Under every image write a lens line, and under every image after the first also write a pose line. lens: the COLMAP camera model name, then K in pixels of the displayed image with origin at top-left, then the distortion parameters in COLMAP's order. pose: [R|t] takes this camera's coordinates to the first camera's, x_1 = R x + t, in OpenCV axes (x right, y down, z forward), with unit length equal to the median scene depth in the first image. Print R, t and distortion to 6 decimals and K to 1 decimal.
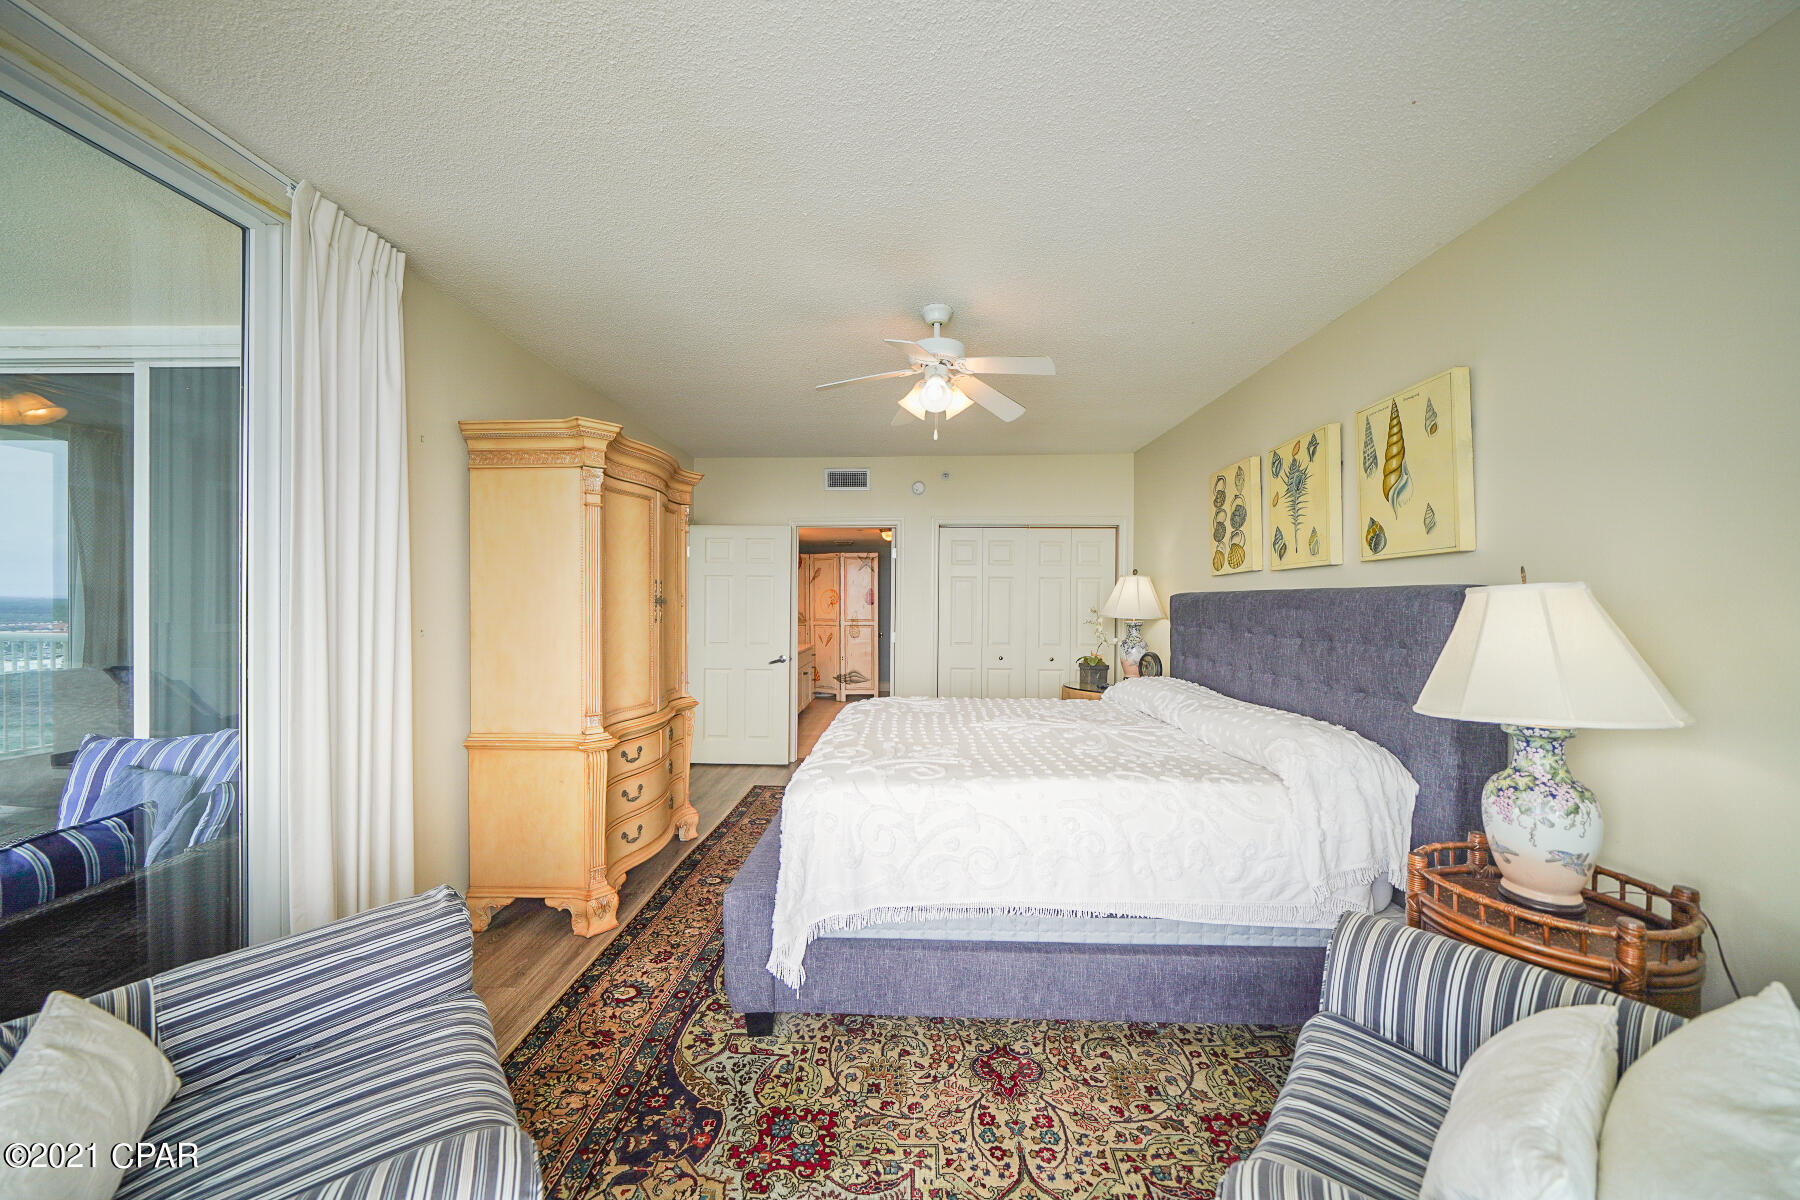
lens RADIAL K [[614.1, 0, 892.1], [0, 614.1, 603.3], [0, 0, 1]] dist [-0.007168, 0.000319]
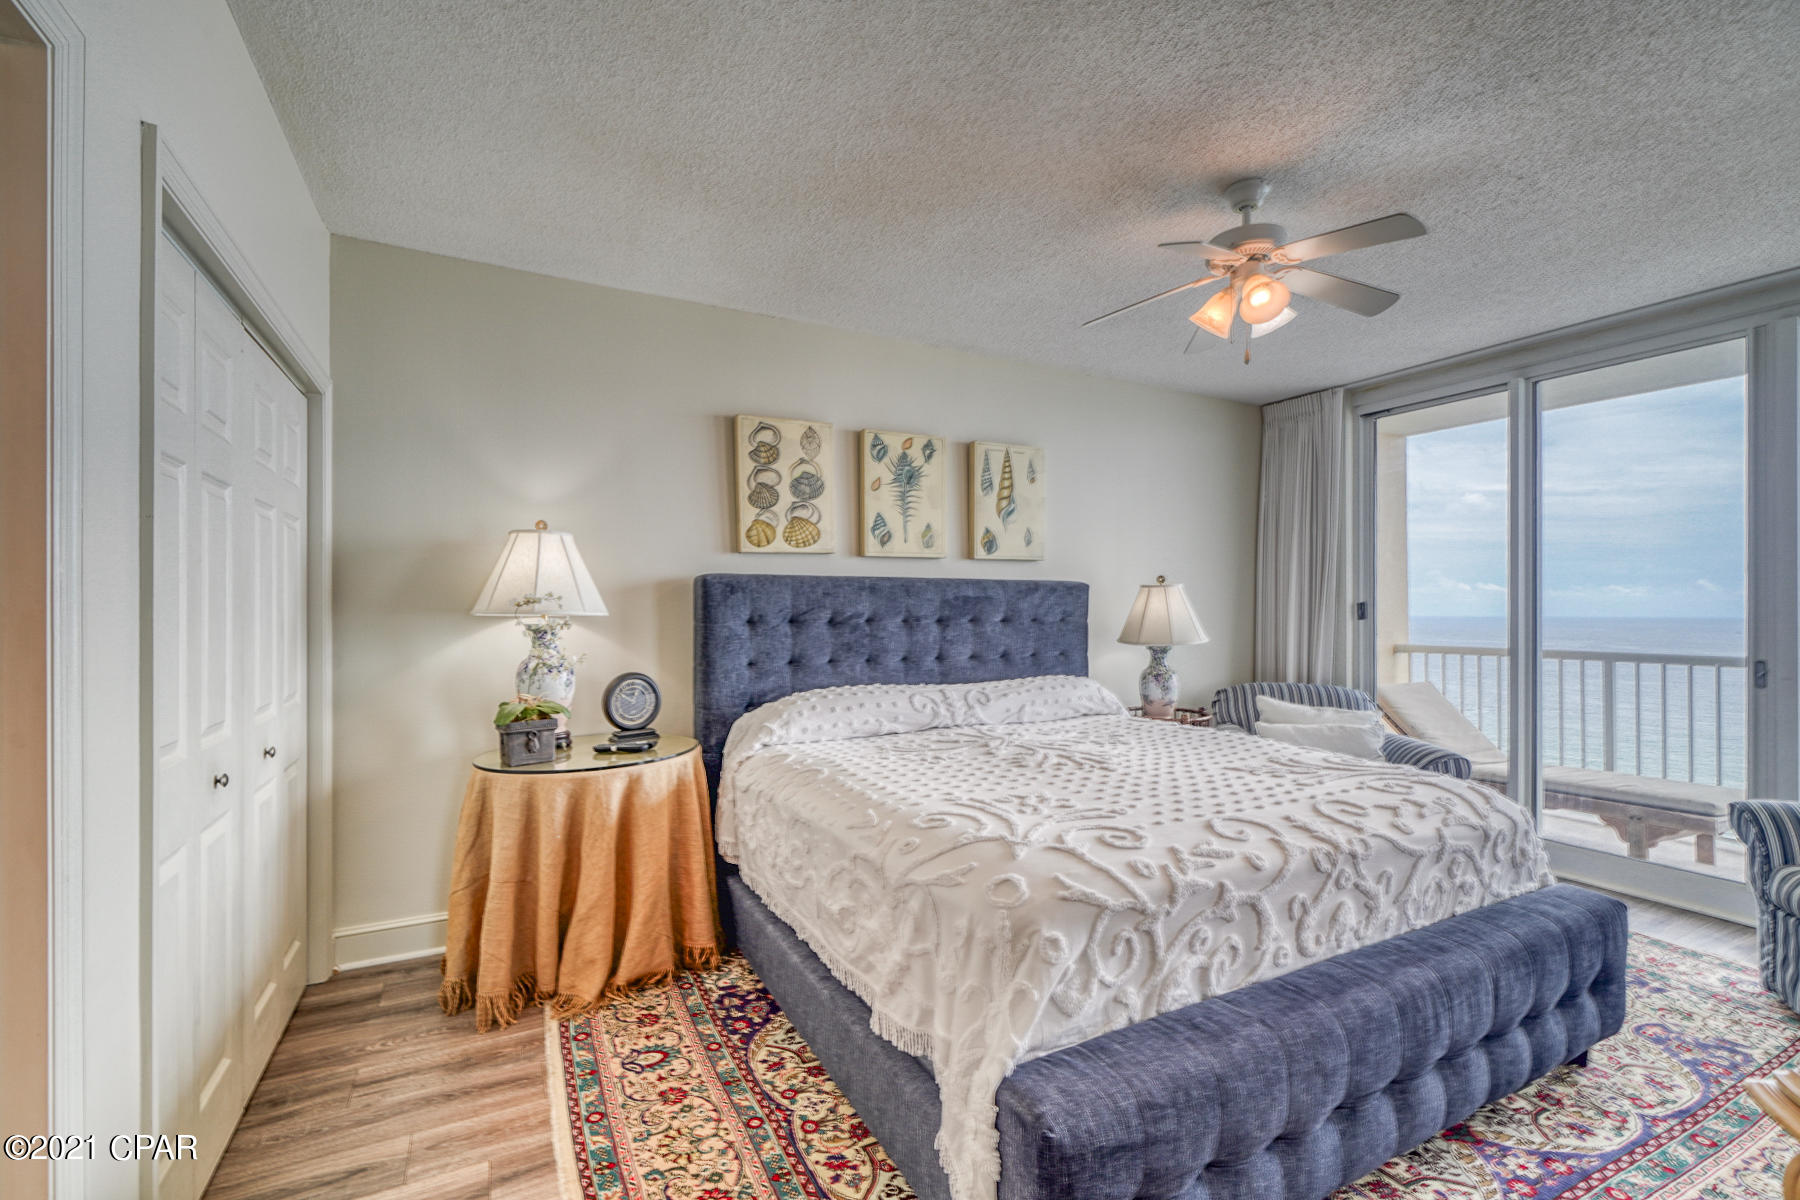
lens RADIAL K [[772.5, 0, 900.0], [0, 772.5, 600.0], [0, 0, 1]] dist [-0.001252, -0.000053]
pose [[-0.489127, -0.003757, 0.872204, -0.499028], [-0.004623, 0.999988, 0.001715, 0.013513], [-0.872200, -0.003193, -0.489138, 1.686839]]
